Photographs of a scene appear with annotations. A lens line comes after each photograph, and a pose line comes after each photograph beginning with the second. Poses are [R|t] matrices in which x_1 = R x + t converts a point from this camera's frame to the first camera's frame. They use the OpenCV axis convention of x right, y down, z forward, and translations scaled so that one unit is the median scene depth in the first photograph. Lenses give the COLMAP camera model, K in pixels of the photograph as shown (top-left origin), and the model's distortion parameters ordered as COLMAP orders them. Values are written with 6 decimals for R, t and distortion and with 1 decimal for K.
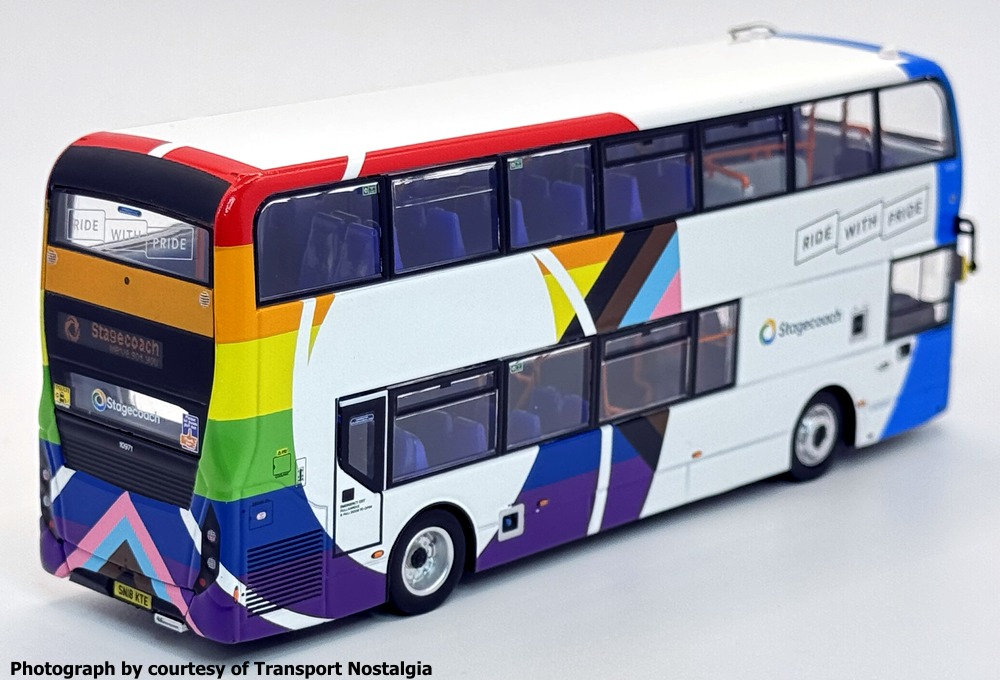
lens RADIAL K [[3027.0, 0, 500.0], [0, 3027.0, 340.0], [0, 0, 1]] dist [0.036670, 0.619944]
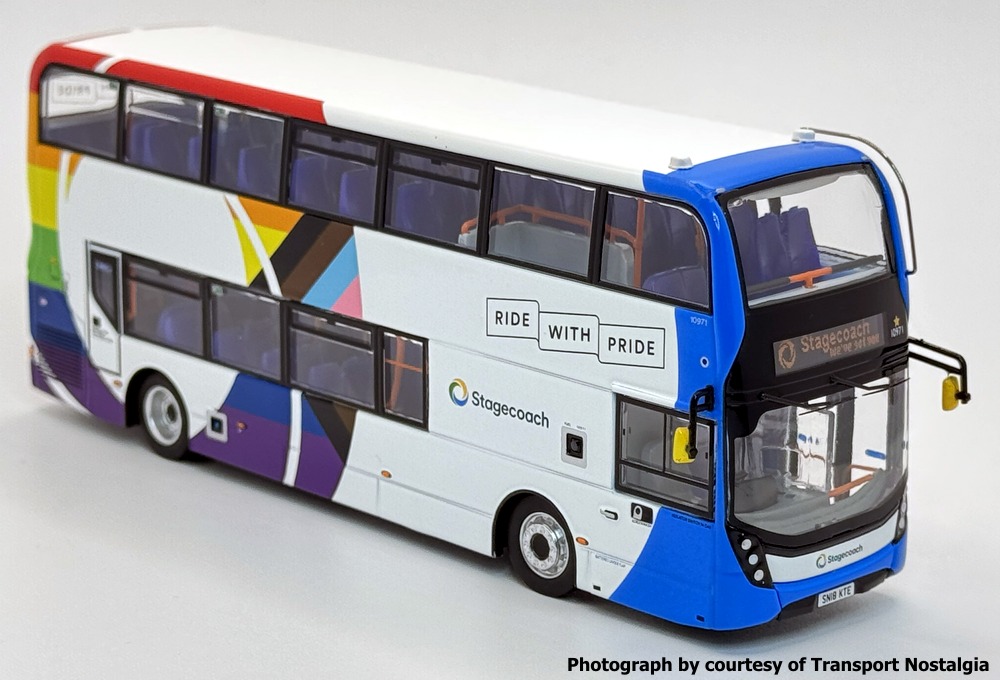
lens RADIAL K [[3027.0, 0, 500.0], [0, 3027.0, 340.0], [0, 0, 1]] dist [0.036670, 0.619944]
pose [[-0.094473, 0.216728, -0.971650, 1.076950], [-0.260106, 0.936740, 0.234231, -0.260742], [0.960947, 0.274860, -0.032124, 1.109559]]
